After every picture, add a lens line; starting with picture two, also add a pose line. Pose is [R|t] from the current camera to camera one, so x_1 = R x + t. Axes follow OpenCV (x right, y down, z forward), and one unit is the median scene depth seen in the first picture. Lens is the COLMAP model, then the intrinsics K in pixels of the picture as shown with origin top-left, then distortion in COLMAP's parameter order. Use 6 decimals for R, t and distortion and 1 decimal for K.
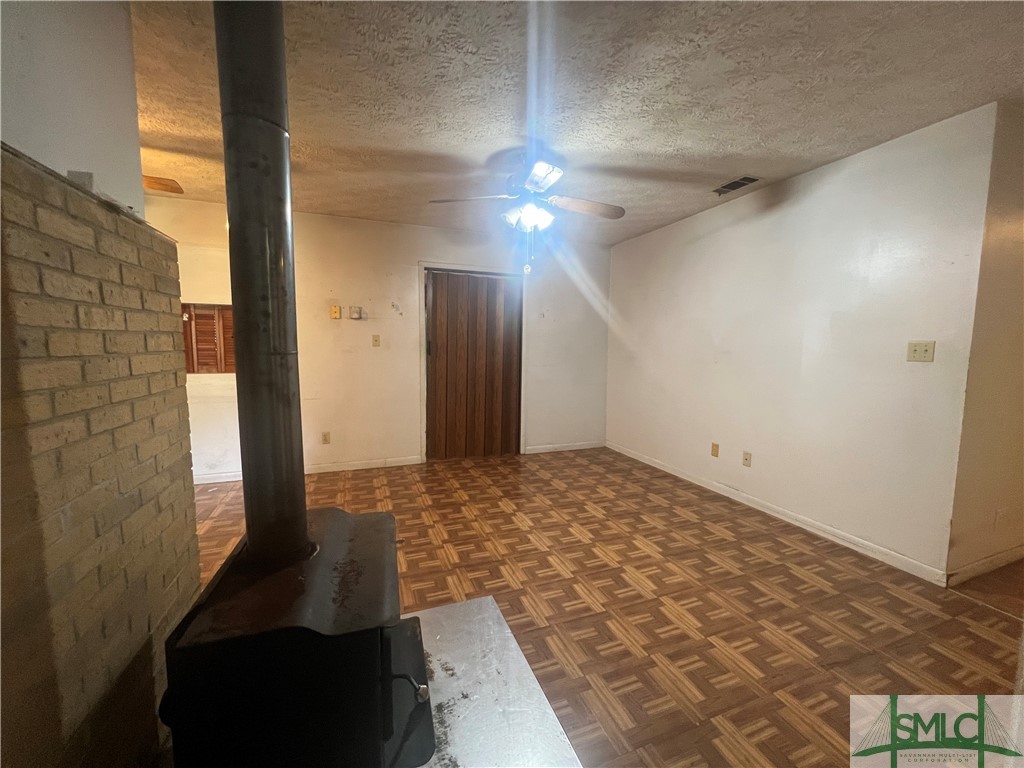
lens RADIAL K [[413.2, 0, 509.3], [0, 413.2, 386.0], [0, 0, 1]] dist [-0.002138, -0.000125]
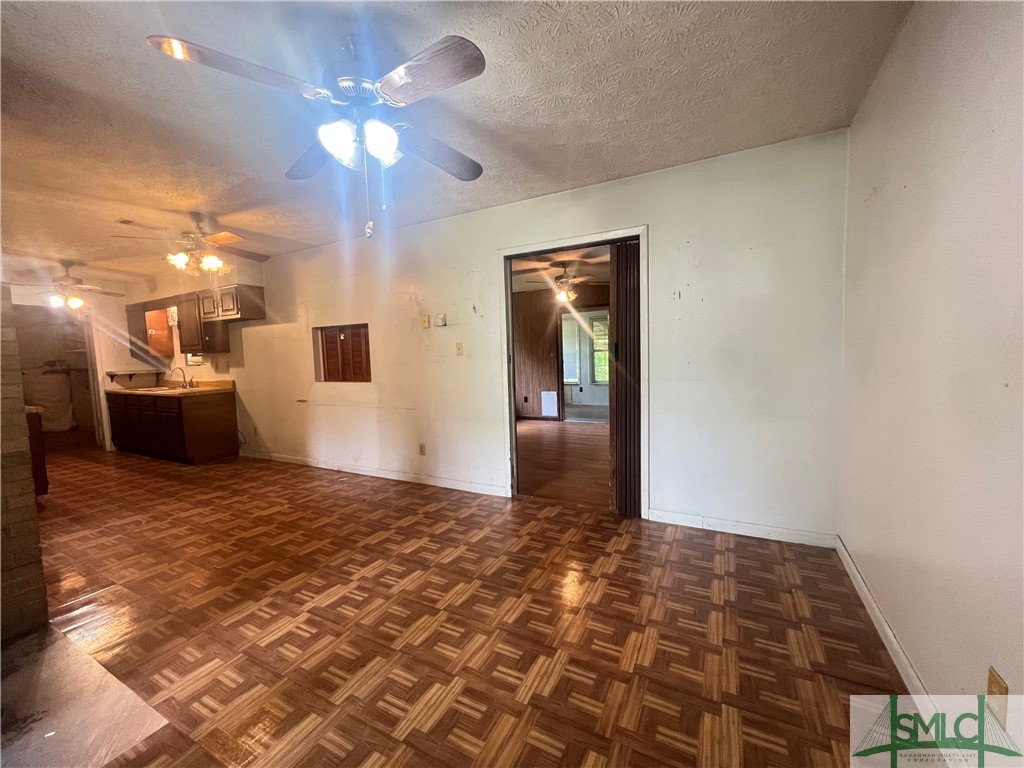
lens RADIAL K [[410.4, 0, 512.0], [0, 410.4, 384.0], [0, 0, 1]] dist [-0.007010, 0.000378]
pose [[0.665516, 0.027264, -0.745885, 0.517296], [-0.044662, 0.998997, -0.003334, -0.044268], [0.745046, 0.035531, 0.666066, 0.606429]]
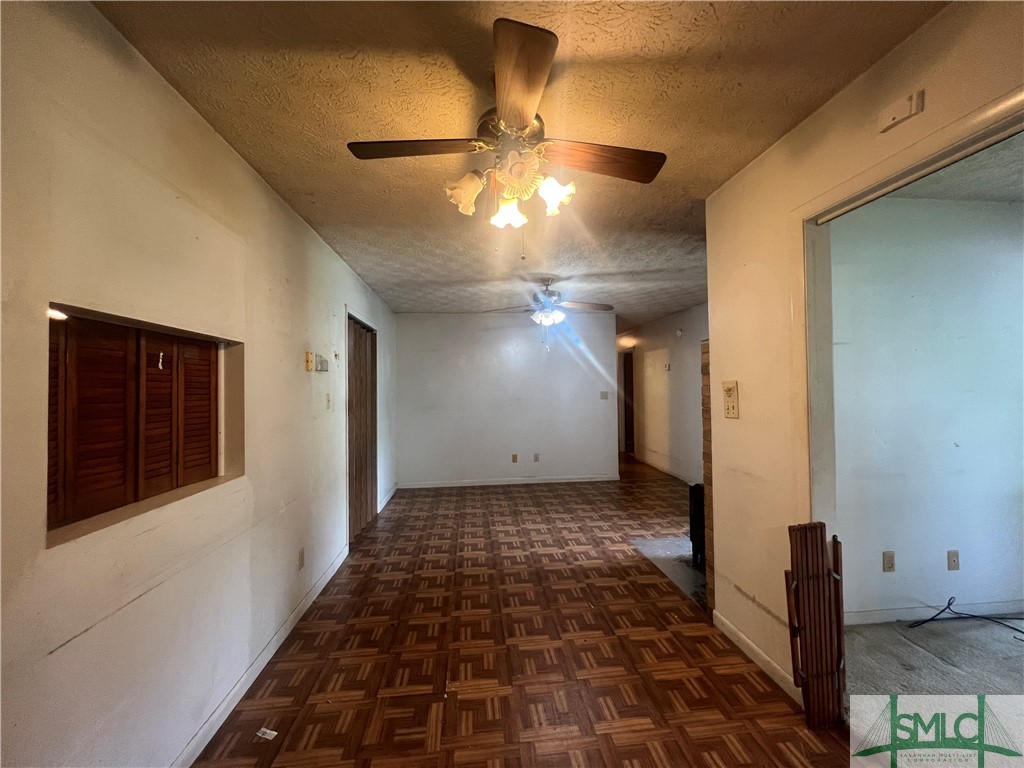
lens RADIAL K [[409.4, 0, 512.0], [0, 409.4, 380.3], [0, 0, 1]] dist [-0.000068, -0.000005]
pose [[0.247180, 0.009511, 0.968923, -1.173622], [0.118581, 0.992139, -0.039990, -0.097109], [-0.961686, 0.124781, 0.244109, 0.616077]]
